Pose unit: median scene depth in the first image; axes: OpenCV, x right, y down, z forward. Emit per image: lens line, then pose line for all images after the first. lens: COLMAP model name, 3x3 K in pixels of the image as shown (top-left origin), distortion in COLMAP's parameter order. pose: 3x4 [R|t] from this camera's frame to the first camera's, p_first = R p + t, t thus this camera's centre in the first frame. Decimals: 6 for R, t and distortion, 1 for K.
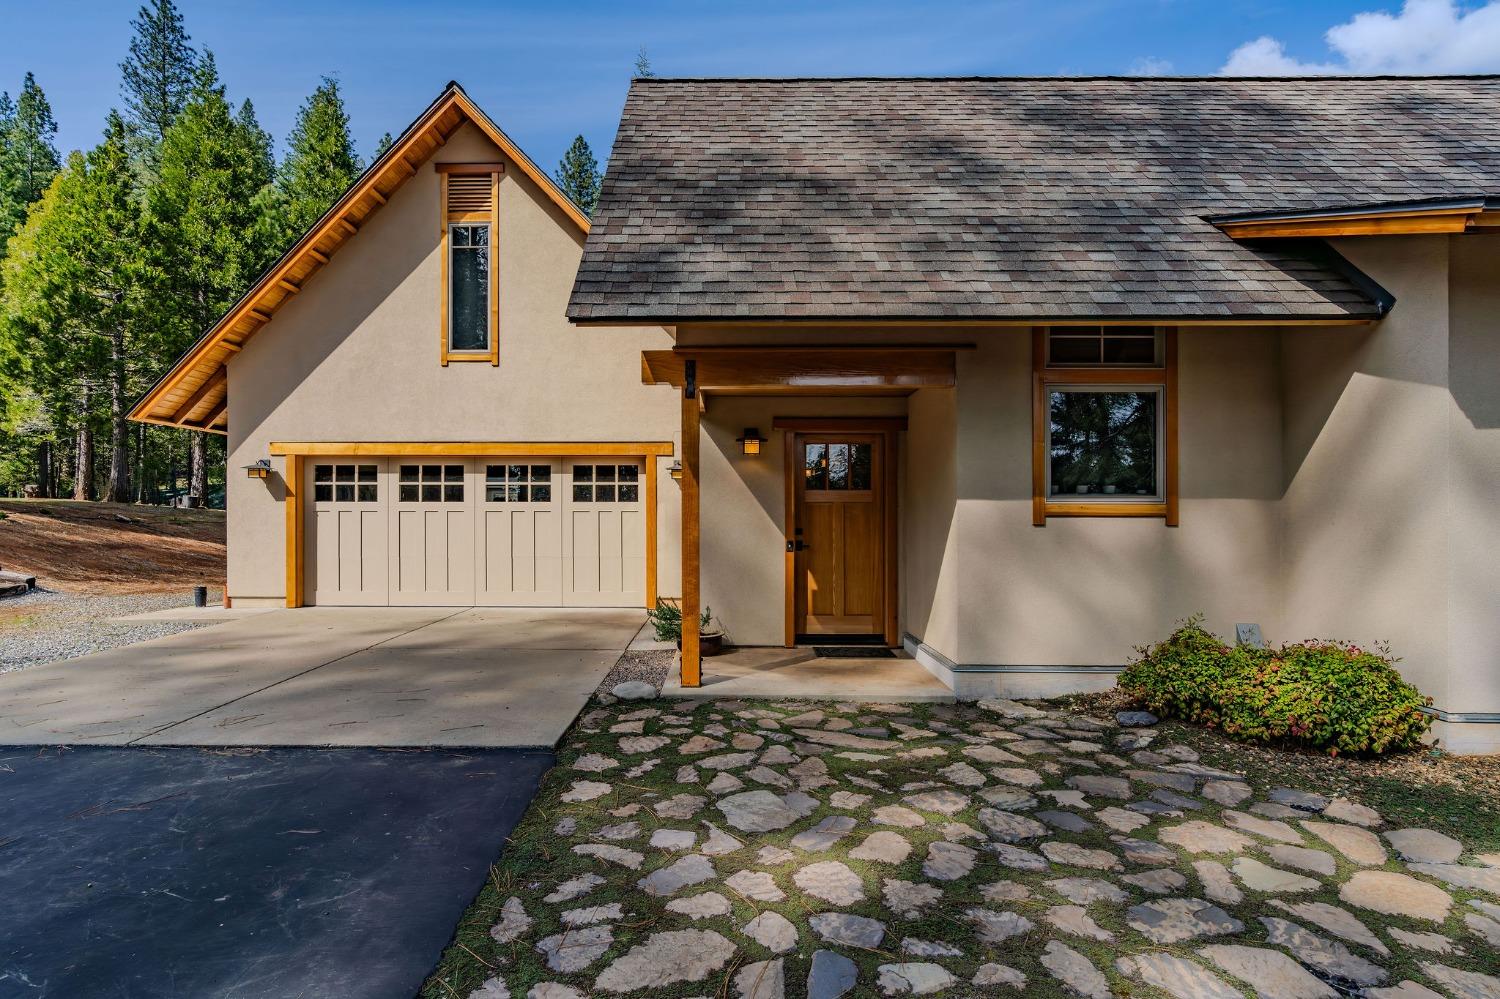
lens RADIAL K [[809.0, 0, 746.0], [0, 809.0, 502.9], [0, 0, 1]] dist [0.000082, 0.000172]
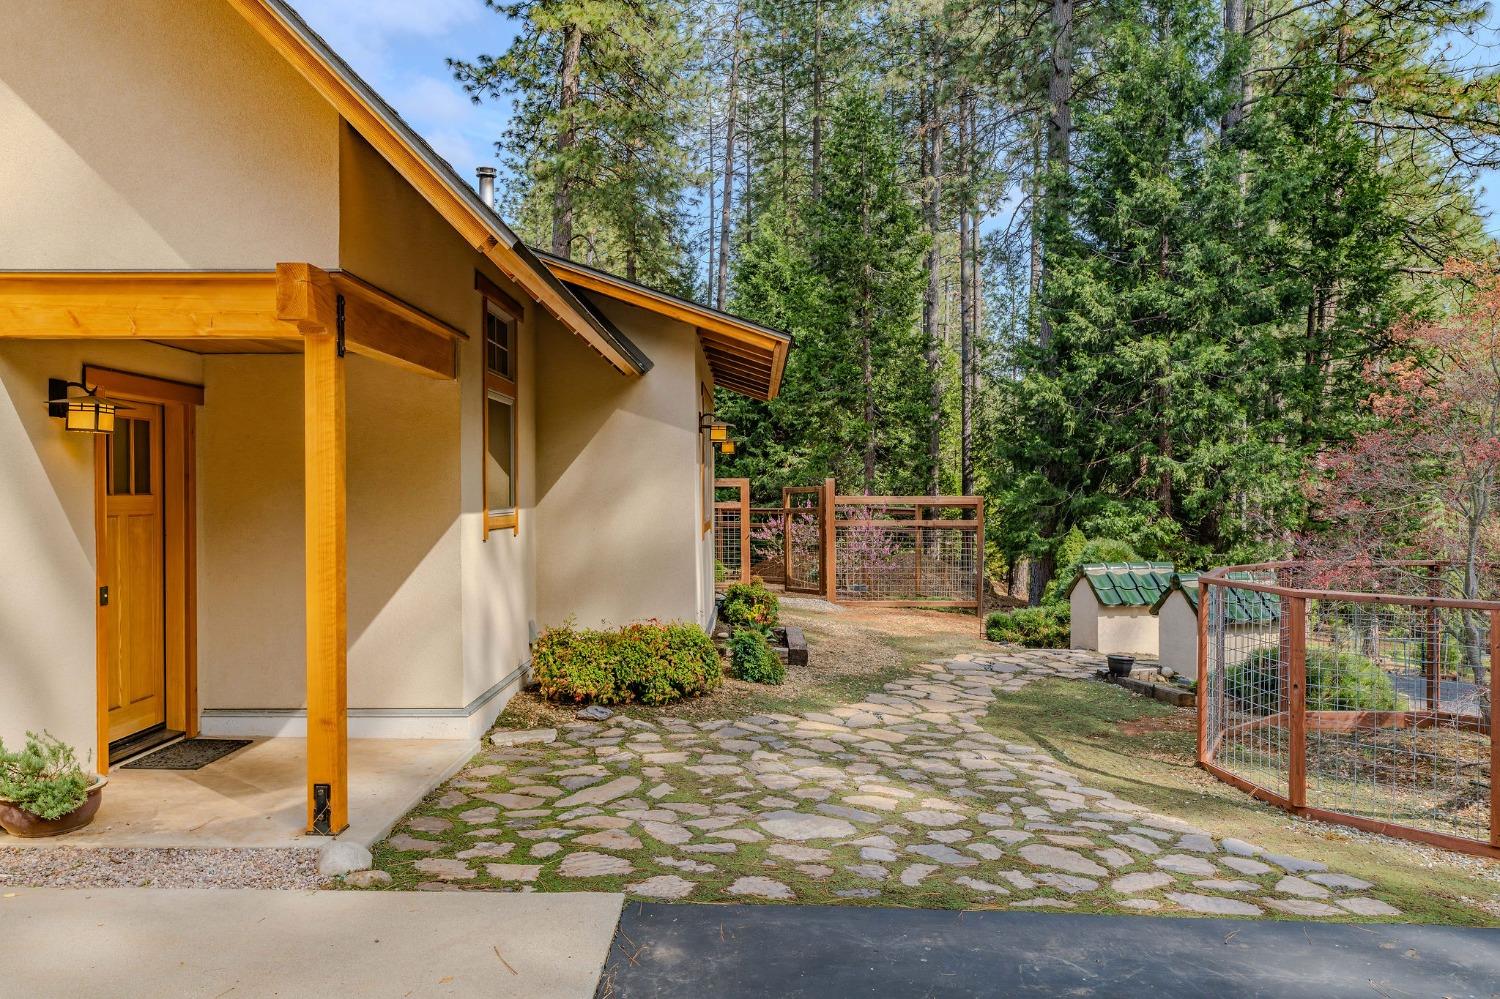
lens RADIAL K [[1151.2, 0, 747.2], [0, 1151.2, 497.7], [0, 0, 1]] dist [-0.001379, 0.000396]
pose [[-0.006347, -0.007330, 0.999953, -1.333913], [-0.010138, 0.999922, 0.007265, -0.047404], [-0.999928, -0.010092, -0.006421, 1.001007]]
